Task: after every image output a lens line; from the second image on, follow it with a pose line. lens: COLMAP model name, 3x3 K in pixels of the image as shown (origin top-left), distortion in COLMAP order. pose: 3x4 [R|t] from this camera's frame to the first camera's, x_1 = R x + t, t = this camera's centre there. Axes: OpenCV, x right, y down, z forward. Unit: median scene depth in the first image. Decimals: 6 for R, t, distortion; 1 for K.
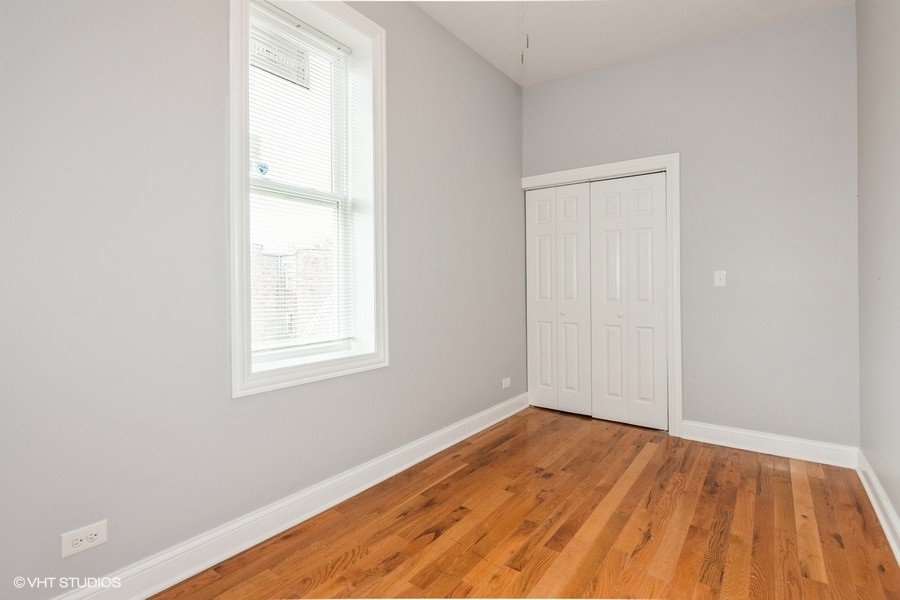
lens RADIAL K [[433.8, 0, 448.4], [0, 433.8, 297.3], [0, 0, 1]] dist [-0.000017, -0.007331]
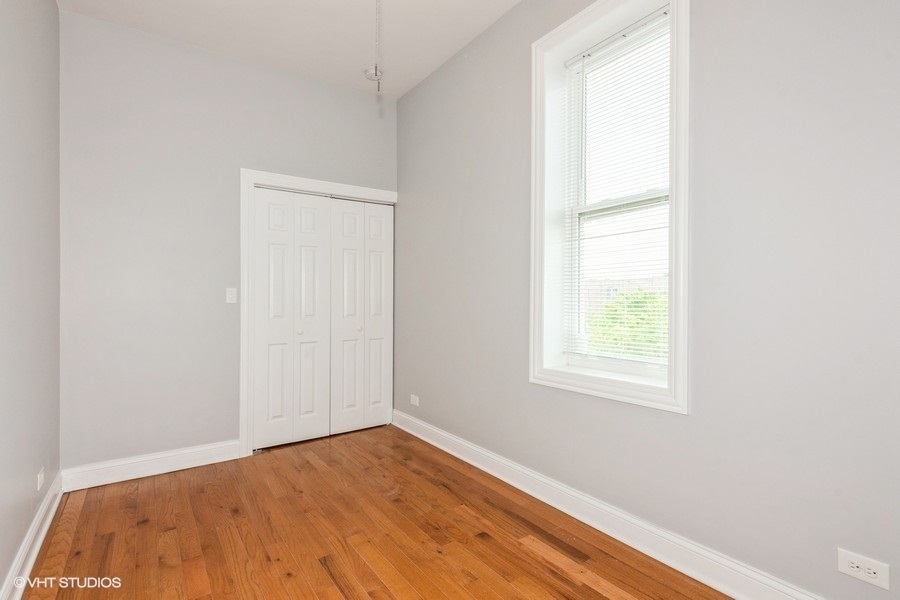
lens RADIAL K [[433.8, 0, 448.4], [0, 433.8, 297.3], [0, 0, 1]] dist [-0.000017, -0.007331]
pose [[-0.307296, -0.003399, -0.951608, 0.679226], [-0.021054, 0.999773, 0.003227, -0.026219], [0.951381, 0.021026, -0.307298, 0.893910]]
